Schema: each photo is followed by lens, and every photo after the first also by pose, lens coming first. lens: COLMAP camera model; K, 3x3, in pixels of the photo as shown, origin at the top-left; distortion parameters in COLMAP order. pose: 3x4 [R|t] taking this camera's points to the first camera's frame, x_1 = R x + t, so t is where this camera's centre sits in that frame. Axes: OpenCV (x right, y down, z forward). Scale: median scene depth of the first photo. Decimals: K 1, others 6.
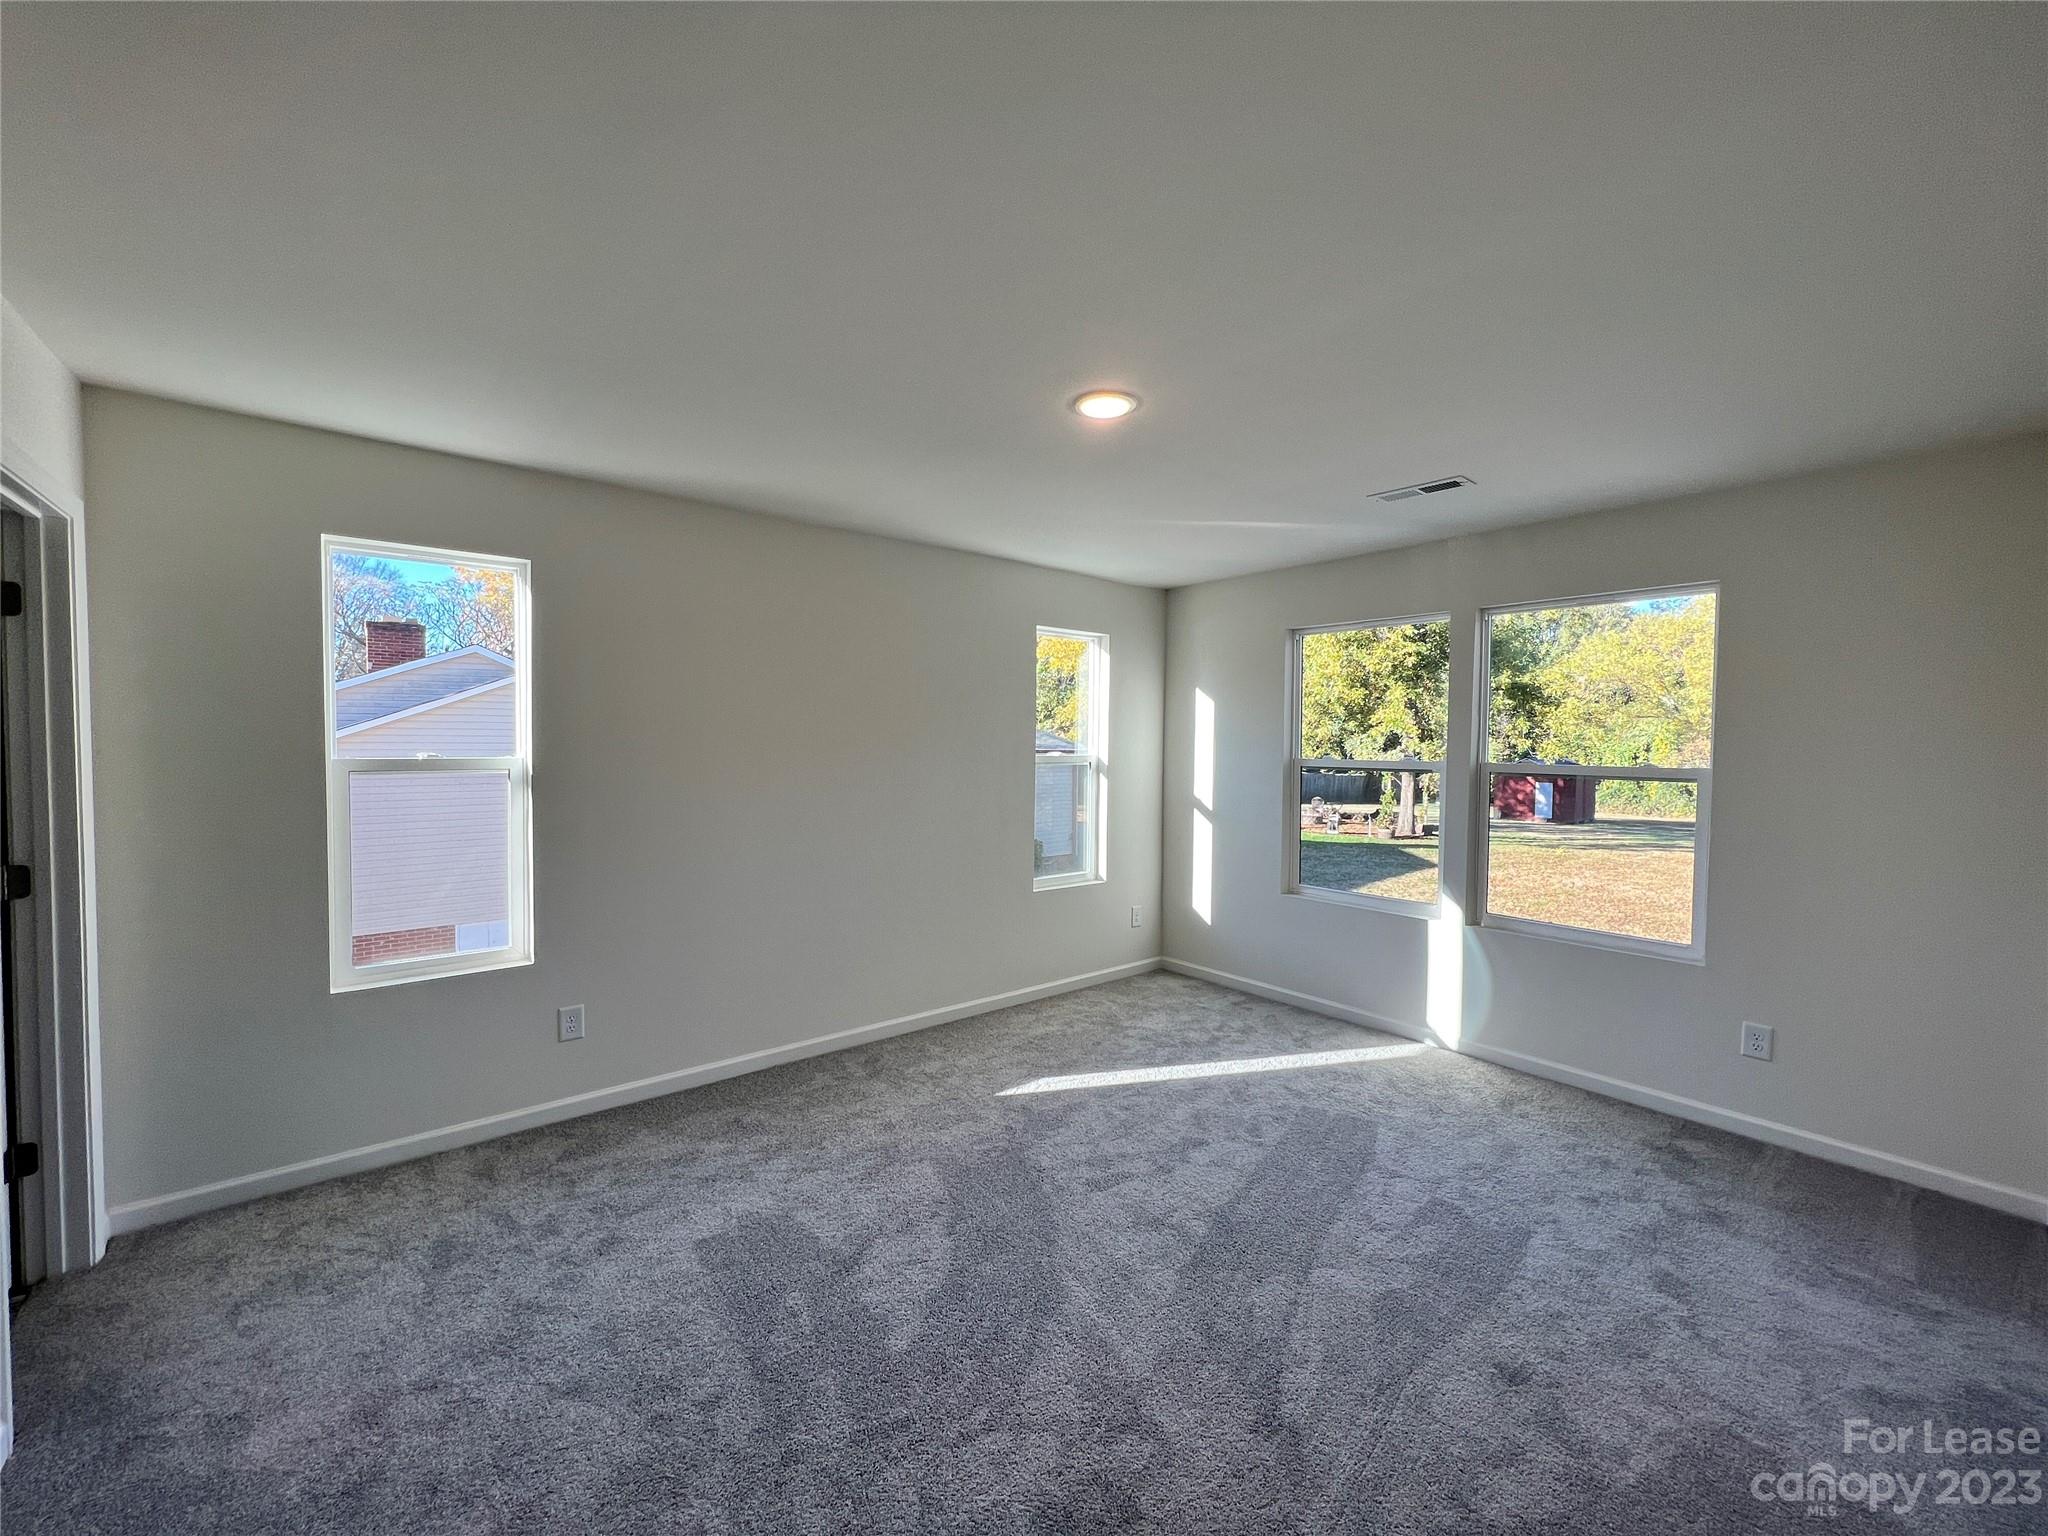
lens RADIAL K [[817.3, 0, 1020.0], [0, 817.3, 770.6], [0, 0, 1]] dist [0.004062, 0.000897]
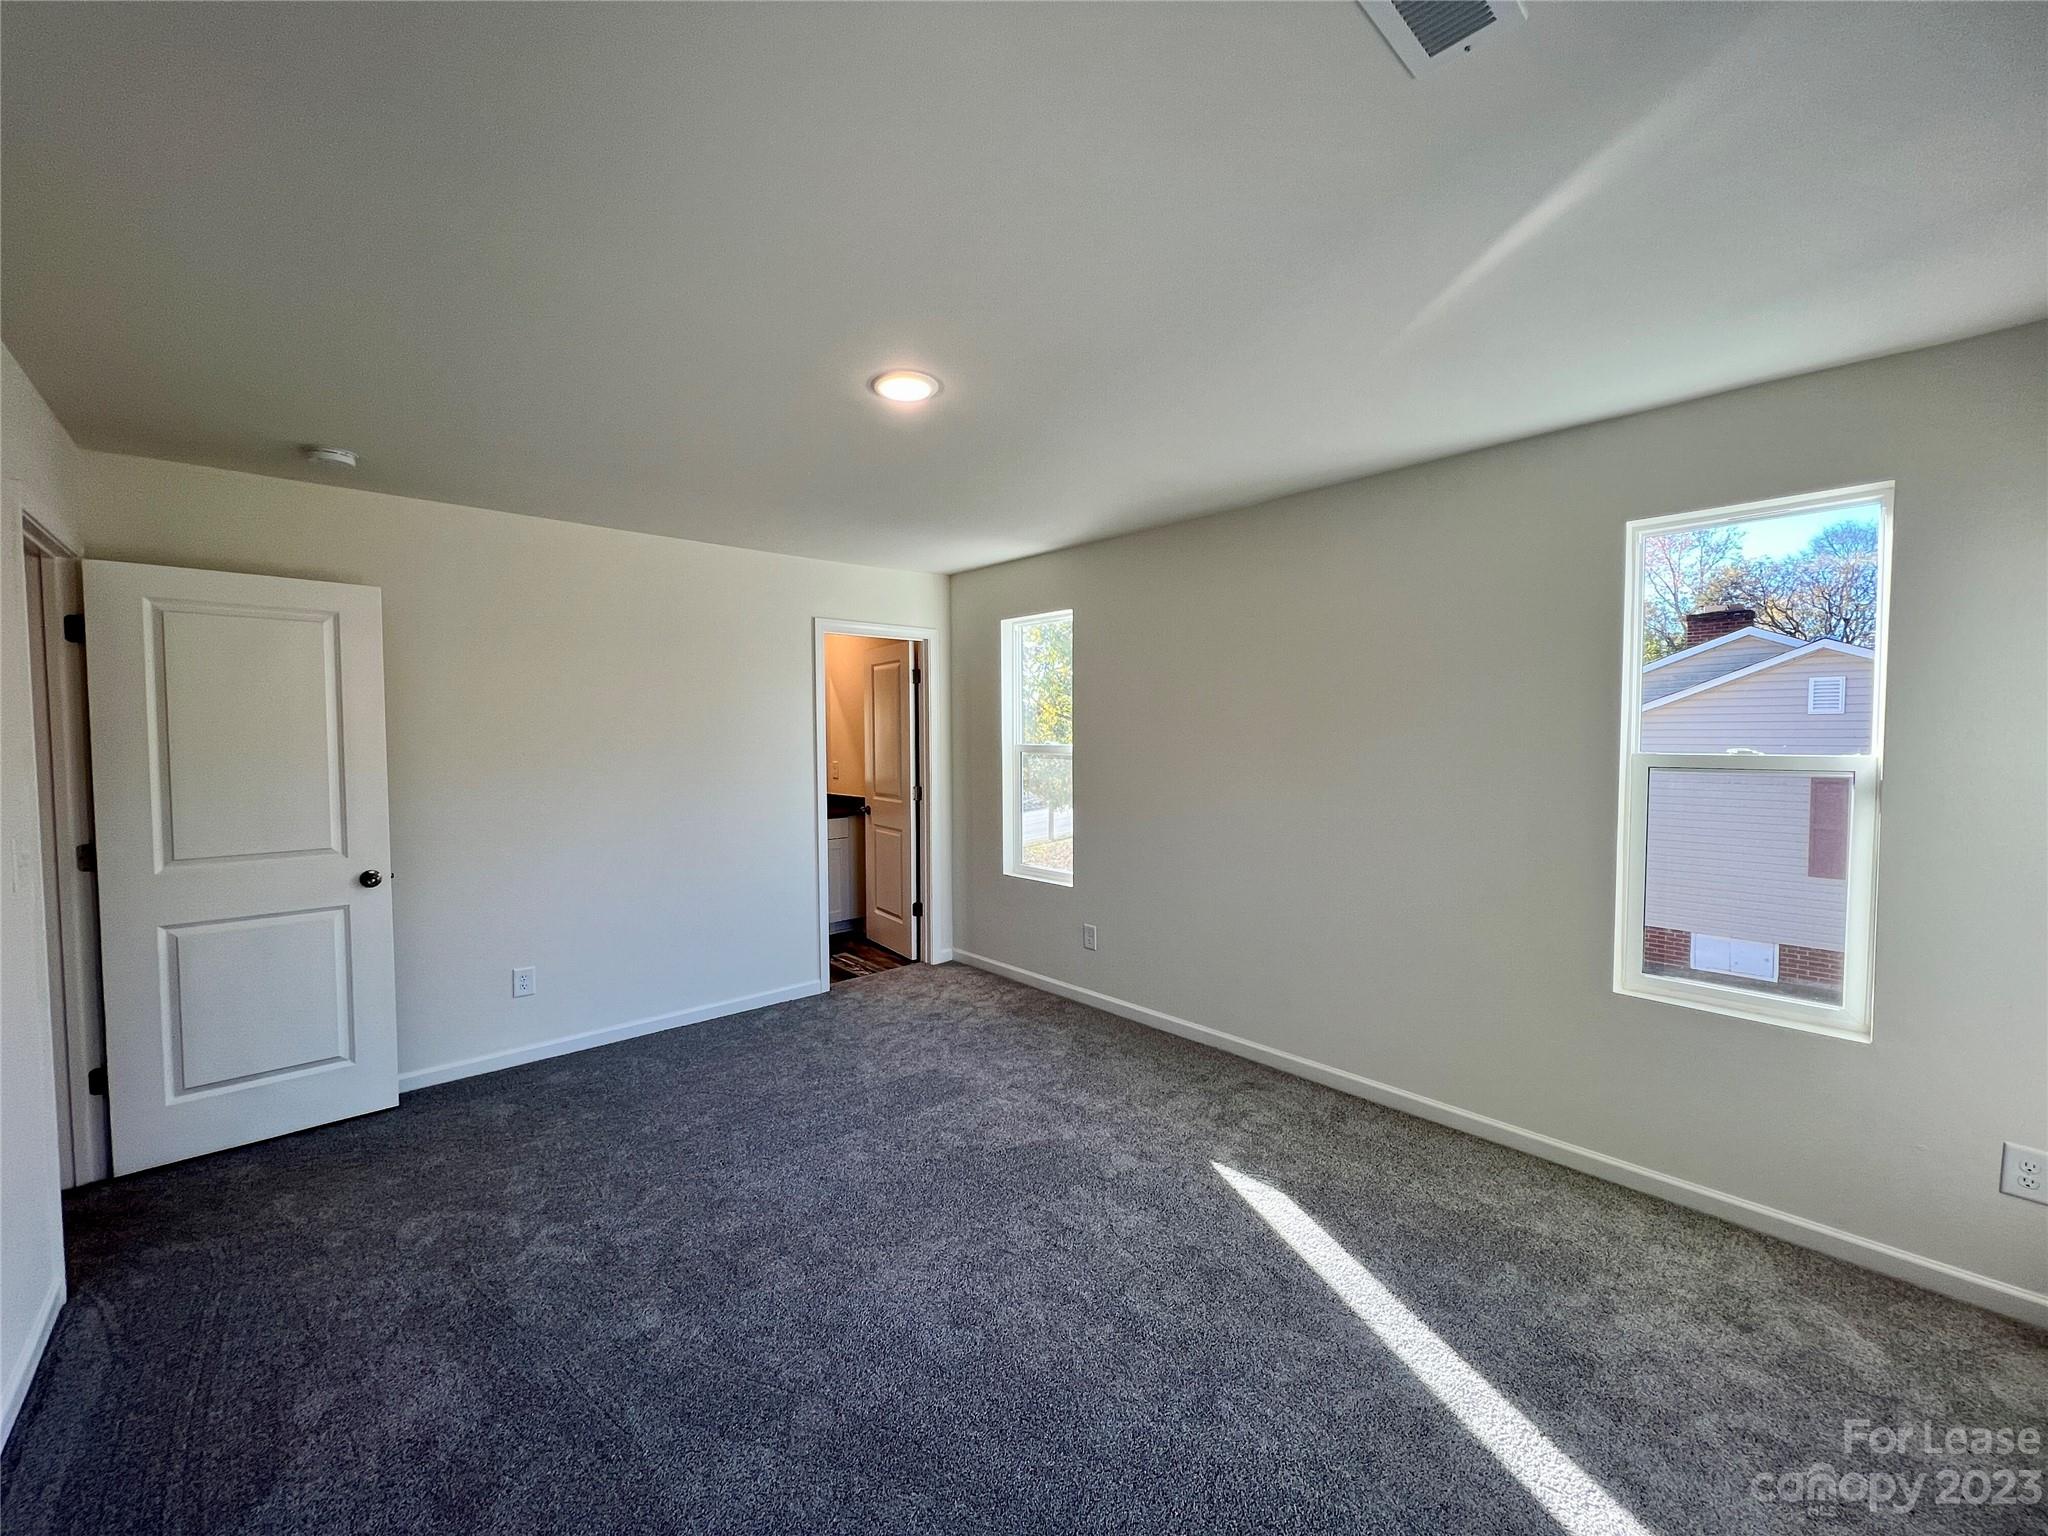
lens RADIAL K [[817.3, 0, 1037.9], [0, 817.3, 766.9], [0, 0, 1]] dist [0.004062, 0.000897]
pose [[0.060565, 0.032692, -0.997629, 0.717508], [-0.032966, 0.998984, 0.030735, -0.016118], [0.997620, 0.031027, 0.061582, 0.718962]]
